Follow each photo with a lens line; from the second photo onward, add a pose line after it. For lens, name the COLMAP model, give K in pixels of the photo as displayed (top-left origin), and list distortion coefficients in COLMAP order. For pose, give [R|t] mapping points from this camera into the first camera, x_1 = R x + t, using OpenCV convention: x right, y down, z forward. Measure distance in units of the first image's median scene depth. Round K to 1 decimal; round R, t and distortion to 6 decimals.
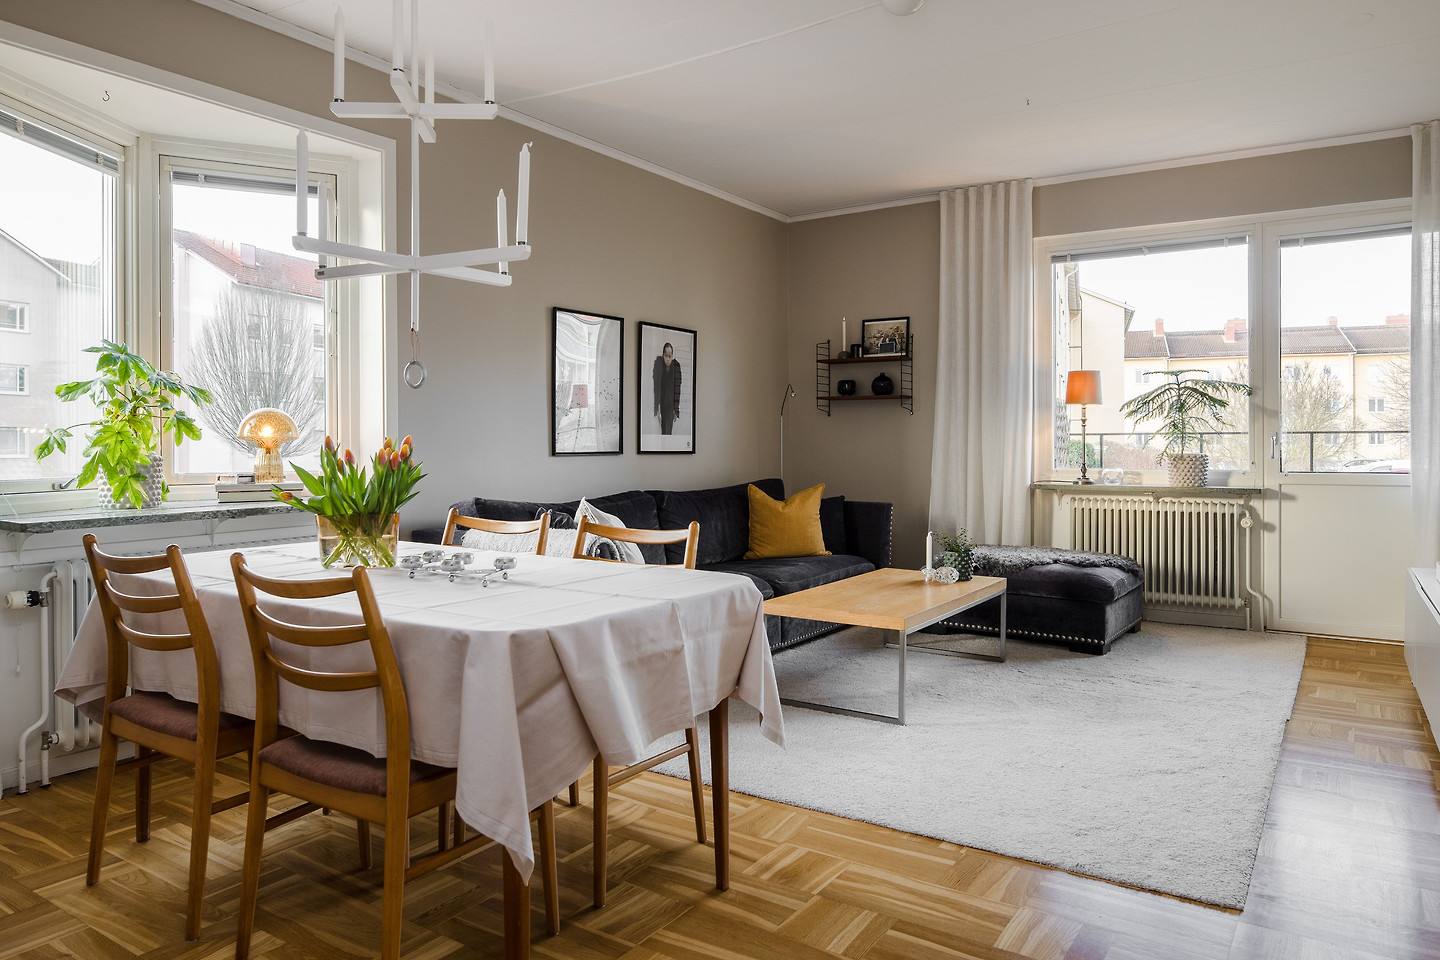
lens RADIAL K [[973.9, 0, 715.4], [0, 973.9, 446.2], [0, 0, 1]] dist [-0.004172, -0.002476]
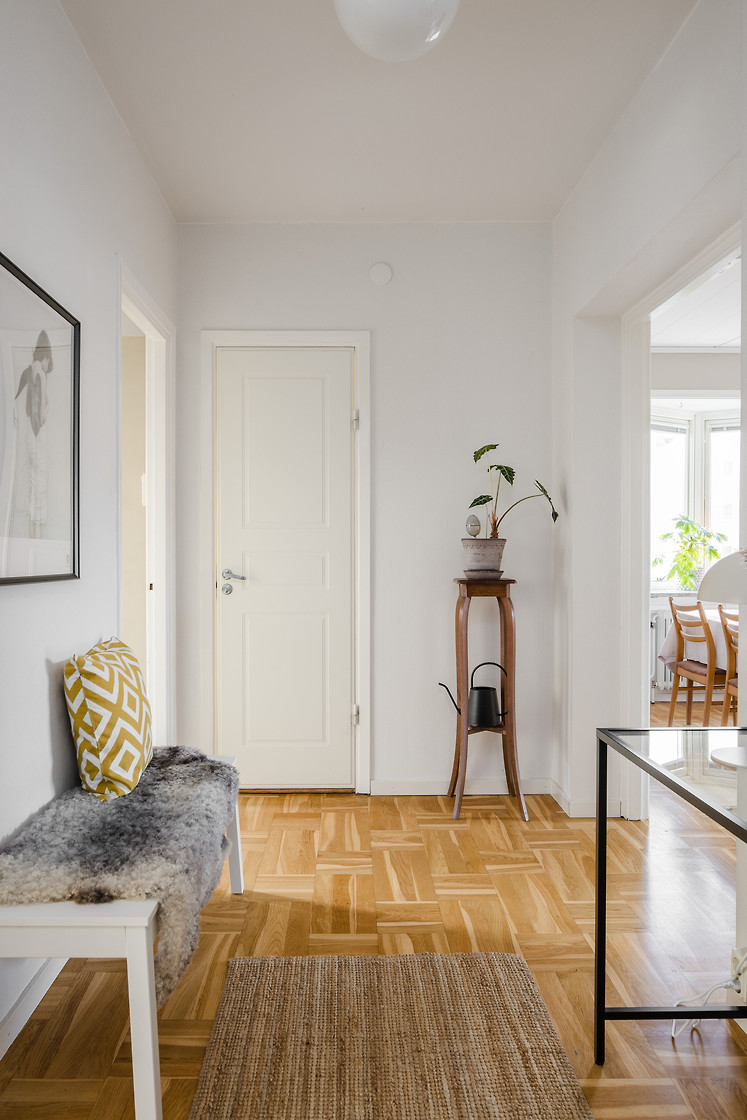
lens RADIAL K [[757.5, 0, 373.5], [0, 757.5, 560.0], [0, 0, 1]] dist [-0.004172, -0.002476]
pose [[0.580837, 0.015124, -0.813880, 0.254003], [-0.011811, 0.999879, 0.010151, -0.009124], [0.813934, 0.003717, 0.580945, -0.388166]]
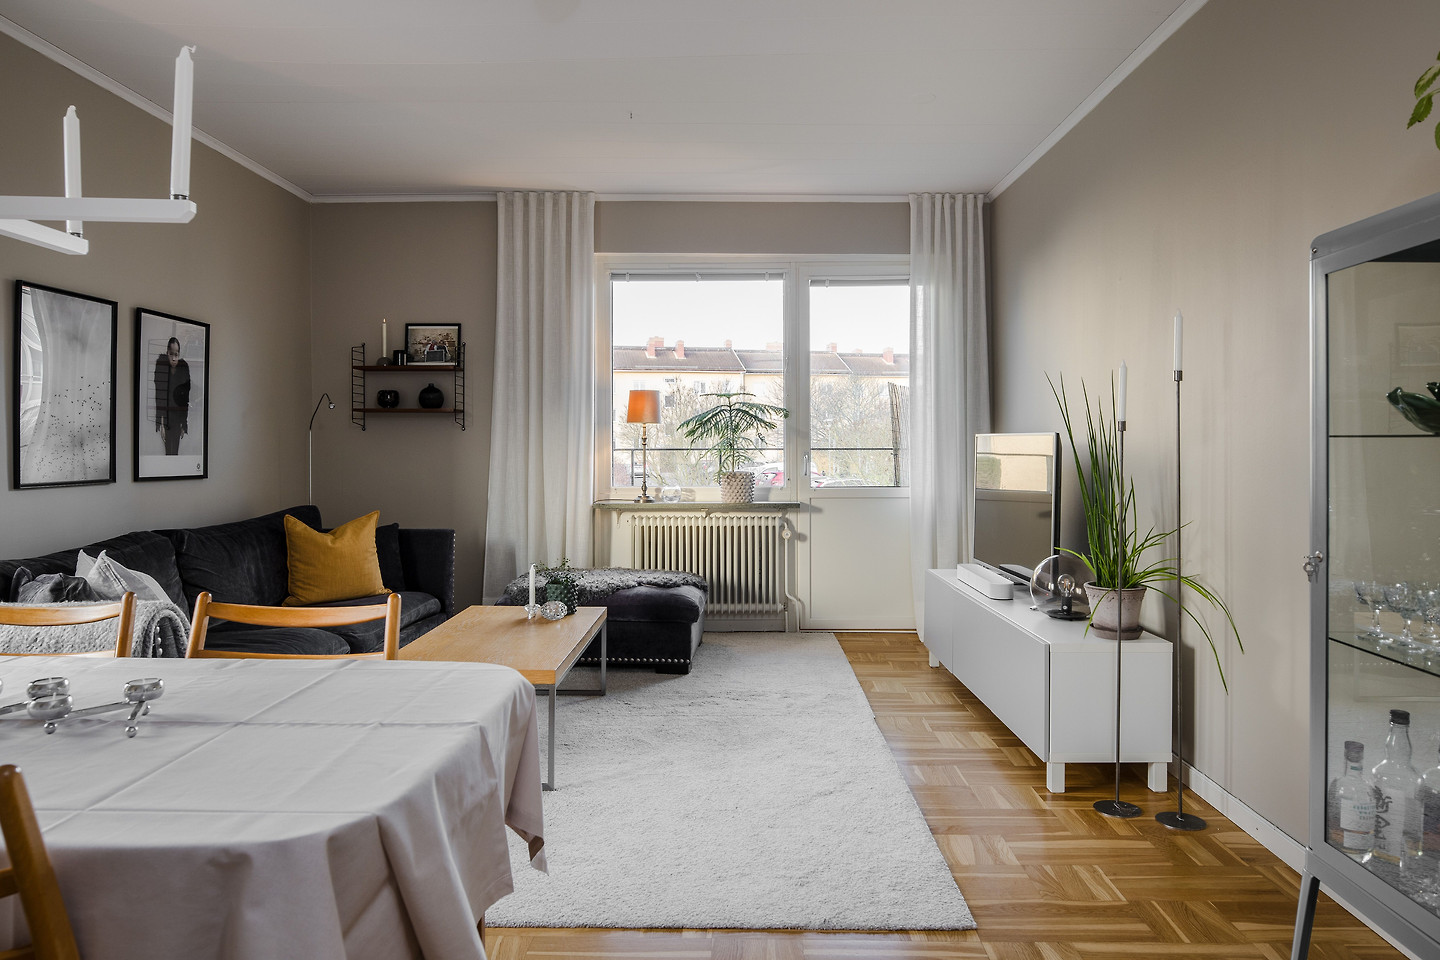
lens RADIAL K [[973.9, 0, 715.4], [0, 973.9, 446.2], [0, 0, 1]] dist [-0.004172, -0.002476]
pose [[0.839134, -0.000187, 0.543924, -0.115728], [0.001325, 0.999998, -0.001700, -0.018362], [-0.543923, 0.002147, 0.839133, 0.118493]]
